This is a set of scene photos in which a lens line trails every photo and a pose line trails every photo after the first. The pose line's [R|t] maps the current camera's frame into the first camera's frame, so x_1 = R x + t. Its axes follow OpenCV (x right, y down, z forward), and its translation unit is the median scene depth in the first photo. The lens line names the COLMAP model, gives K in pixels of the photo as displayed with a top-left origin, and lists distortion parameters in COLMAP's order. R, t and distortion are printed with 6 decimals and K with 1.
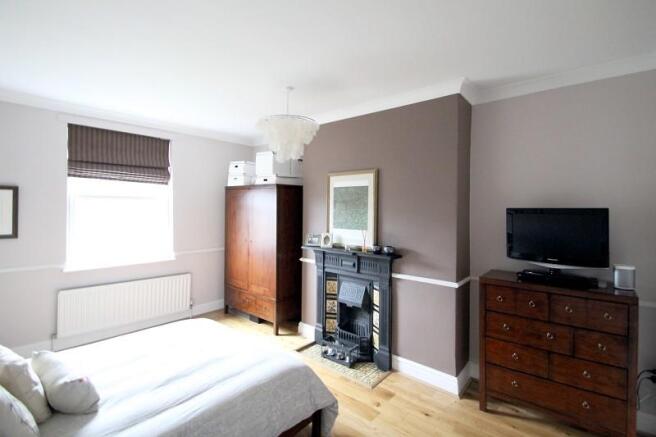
lens RADIAL K [[316.3, 0, 328.5], [0, 316.3, 215.3], [0, 0, 1]] dist [-0.002546, -0.000856]
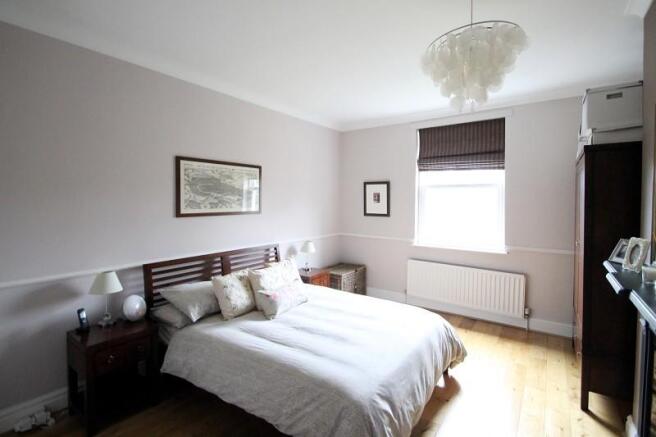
lens RADIAL K [[303.1, 0, 329.5], [0, 303.1, 213.4], [0, 0, 1]] dist [-0.001262, 0.000050]
pose [[0.099307, 0.032856, -0.994514, 0.357575], [-0.026731, 0.999182, 0.030341, 0.019169], [0.994698, 0.023571, 0.100104, 0.523057]]
